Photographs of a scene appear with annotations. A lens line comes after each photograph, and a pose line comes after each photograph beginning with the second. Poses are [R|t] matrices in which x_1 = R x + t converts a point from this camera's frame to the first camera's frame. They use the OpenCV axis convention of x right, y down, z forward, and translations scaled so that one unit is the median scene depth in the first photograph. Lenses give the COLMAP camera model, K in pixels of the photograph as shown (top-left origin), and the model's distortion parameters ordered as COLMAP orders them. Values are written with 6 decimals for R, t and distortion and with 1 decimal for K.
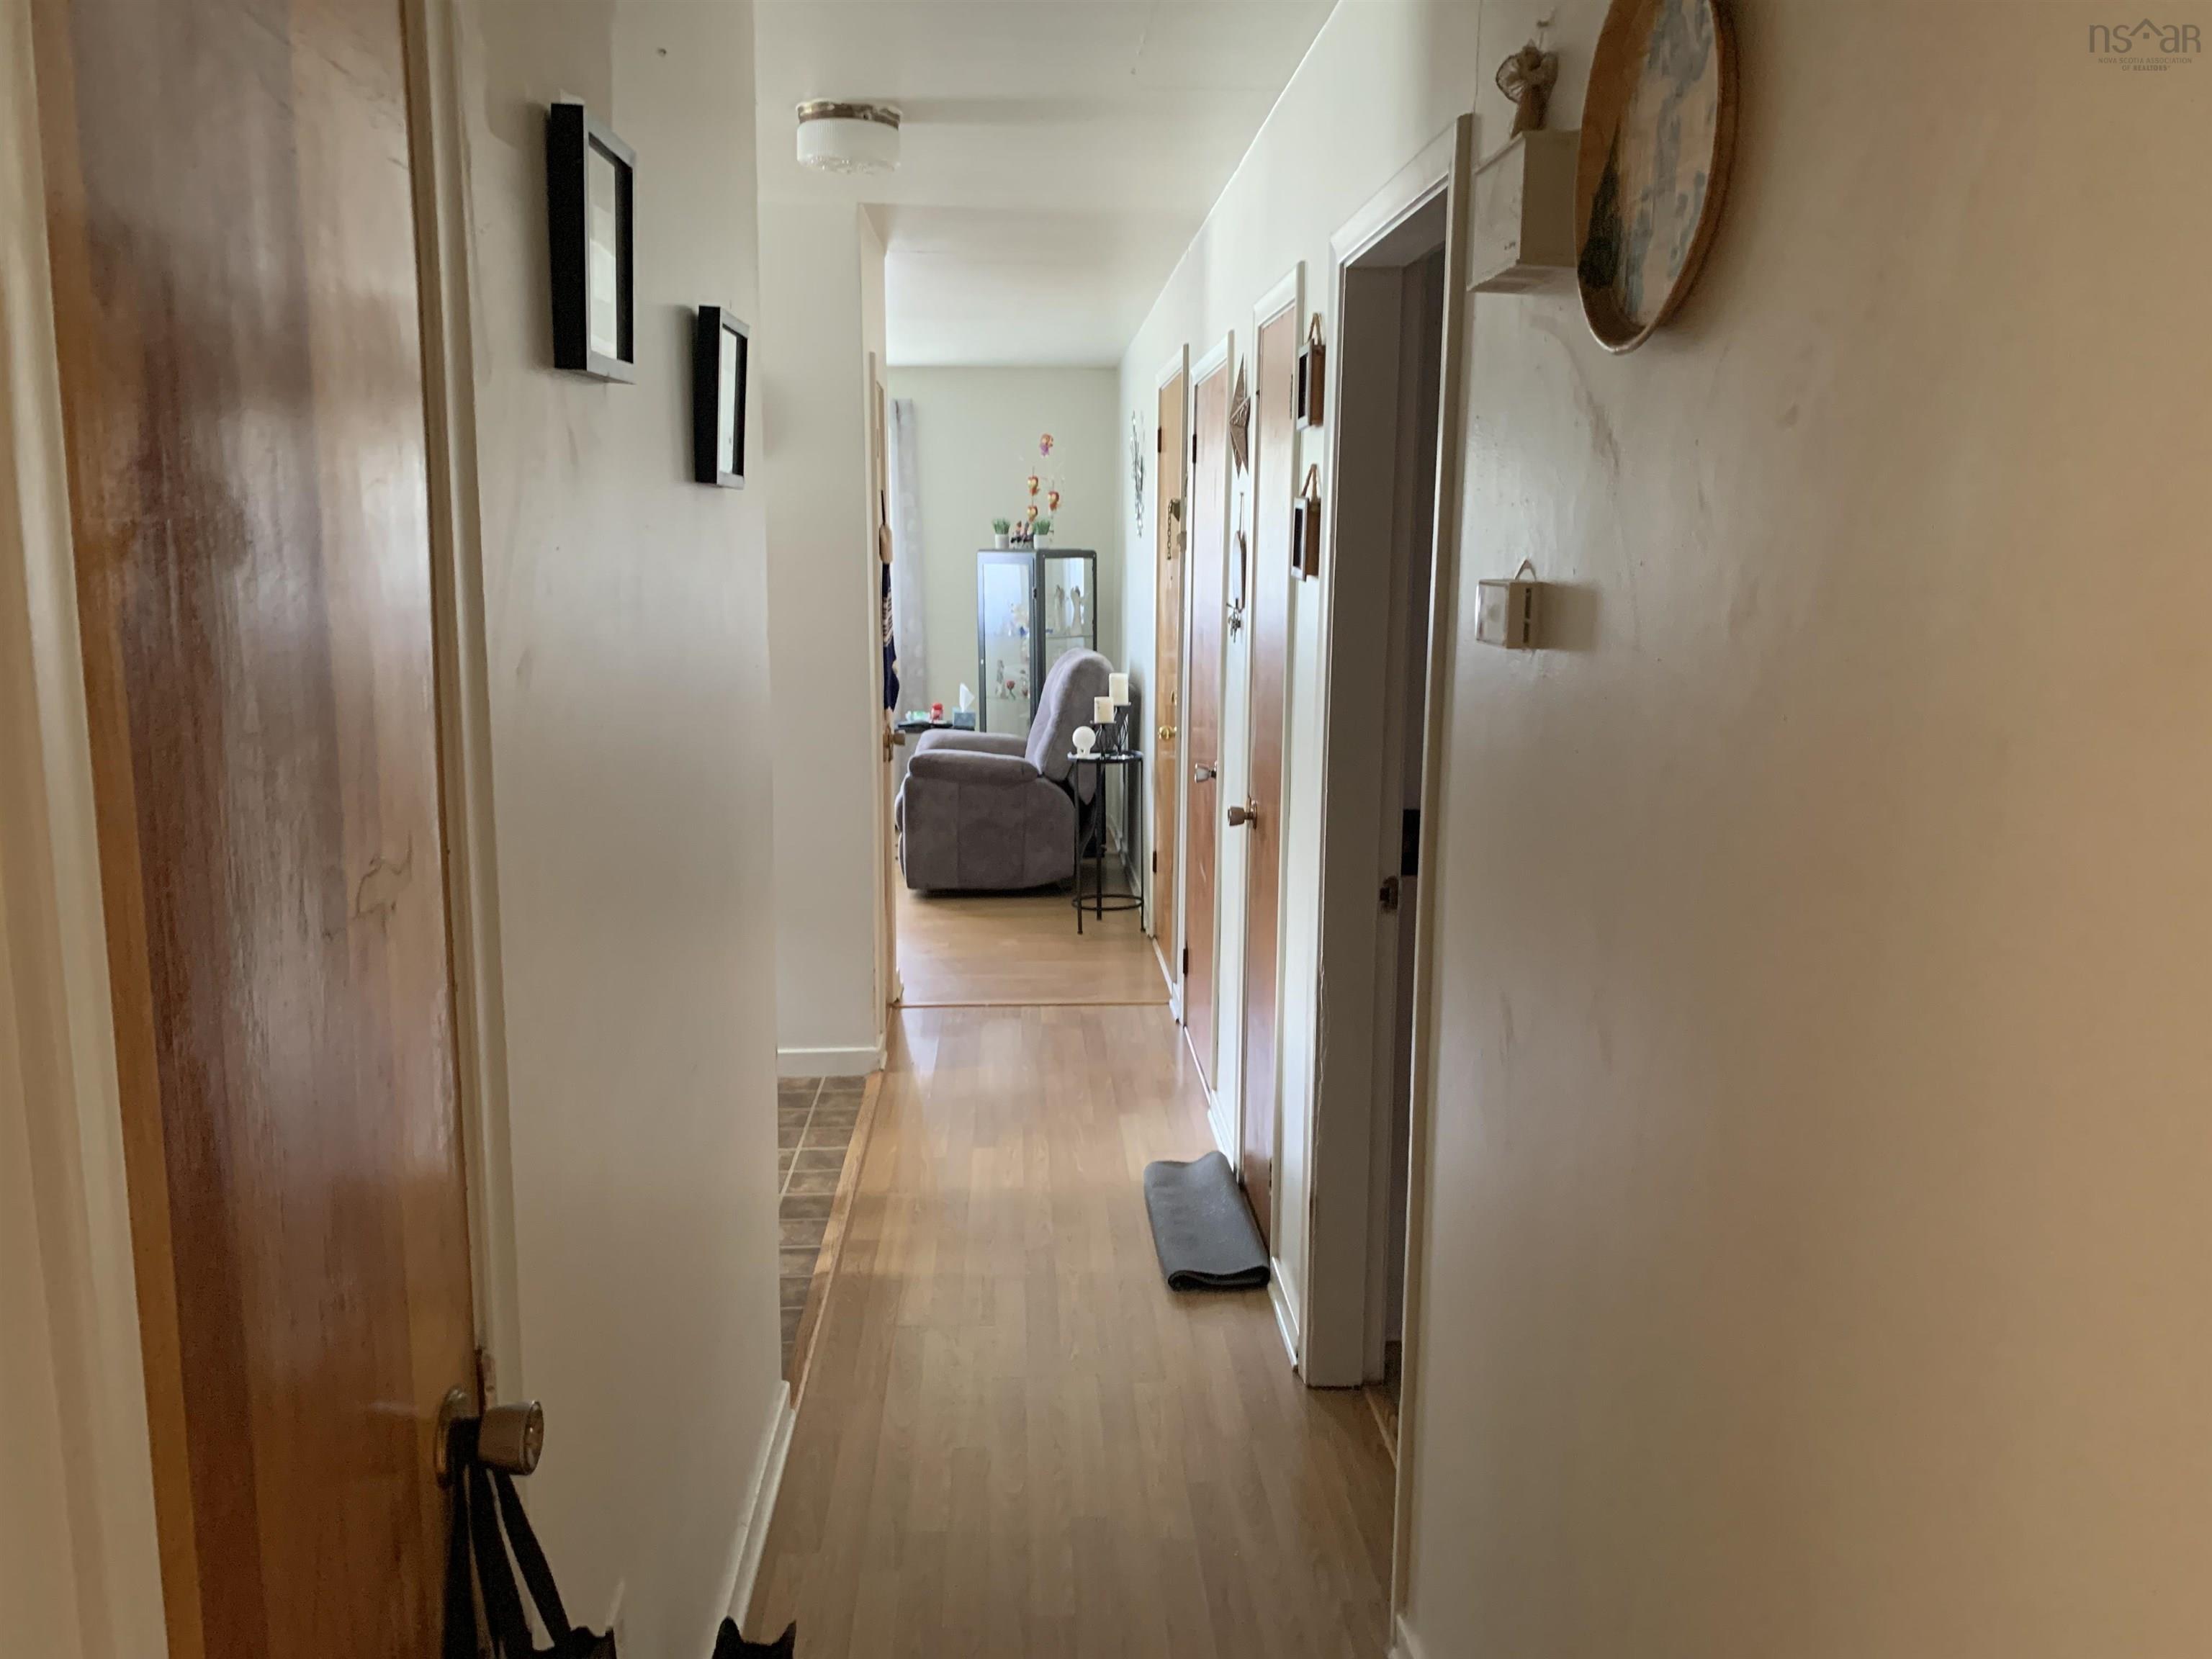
lens RADIAL K [[1709.5, 0, 1122.3], [0, 1709.5, 837.1], [0, 0, 1]] dist [0.028374, -0.025097]
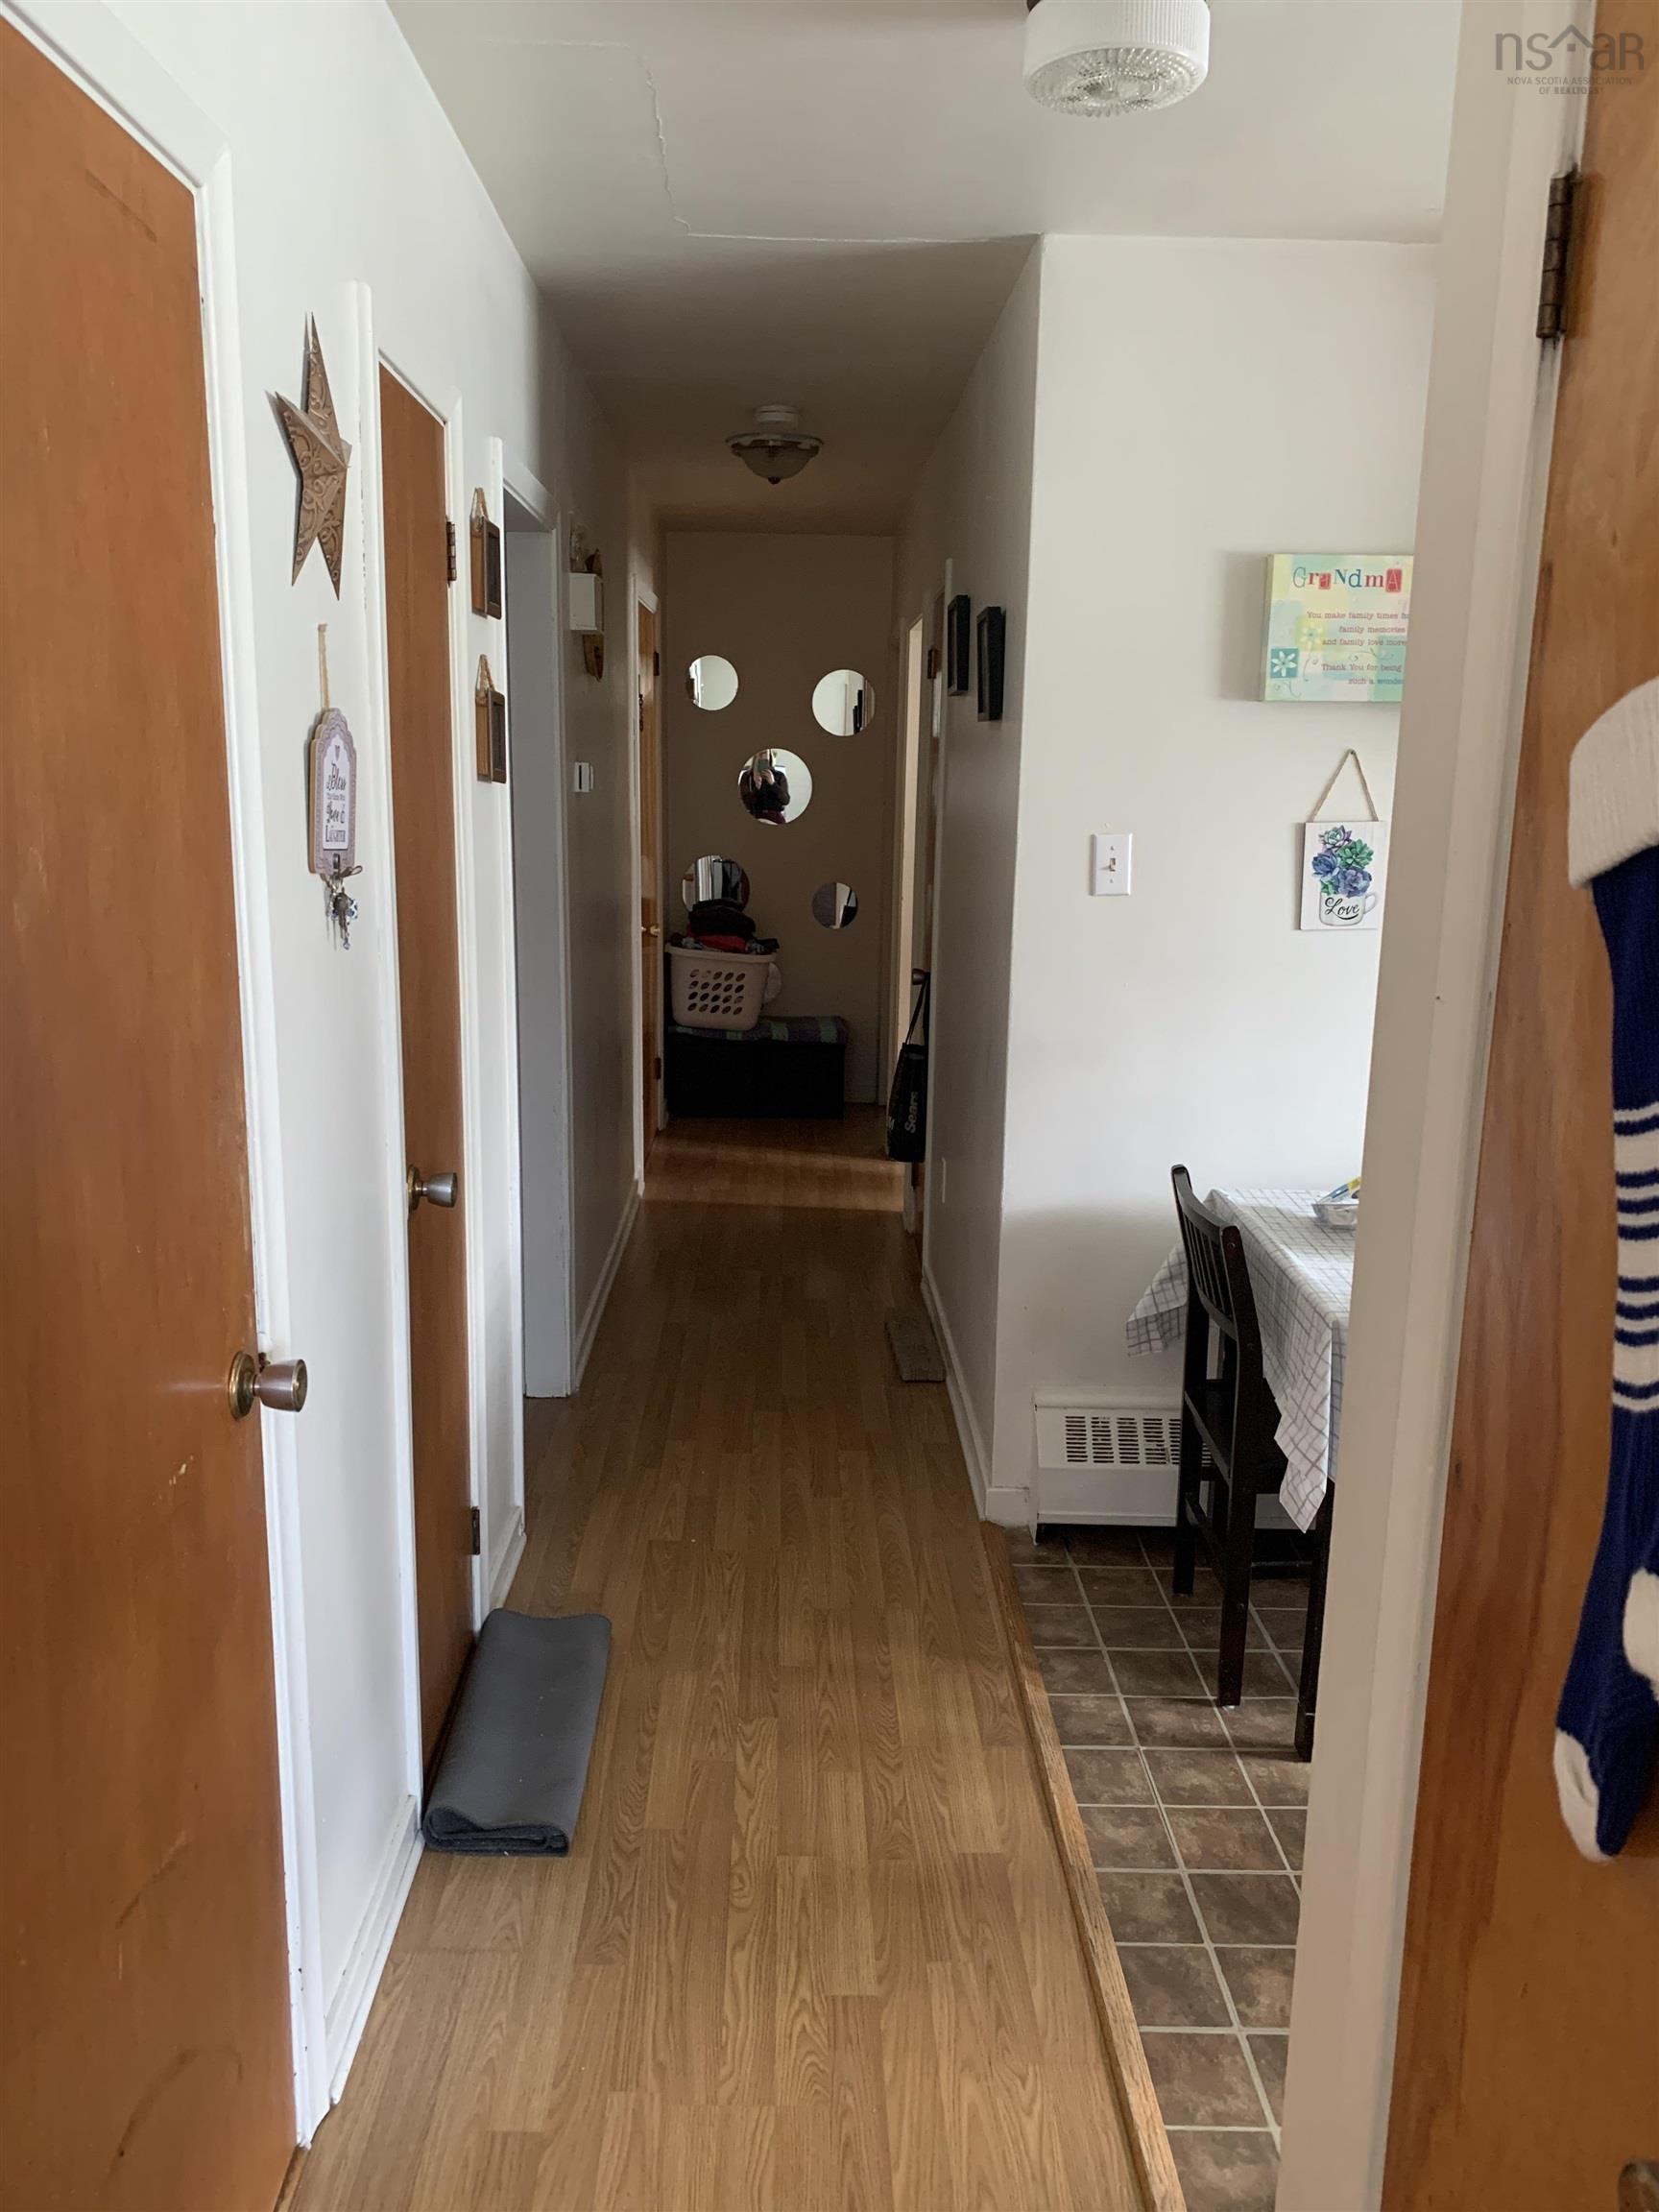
lens RADIAL K [[1709.5, 0, 826.4], [0, 1709.5, 1102.6], [0, 0, 1]] dist [0.028374, -0.025097]
pose [[-0.999087, -0.024078, 0.035302, -0.071799], [-0.009225, 0.928191, 0.371990, -0.207717], [-0.041723, 0.371324, -0.927565, 1.171517]]
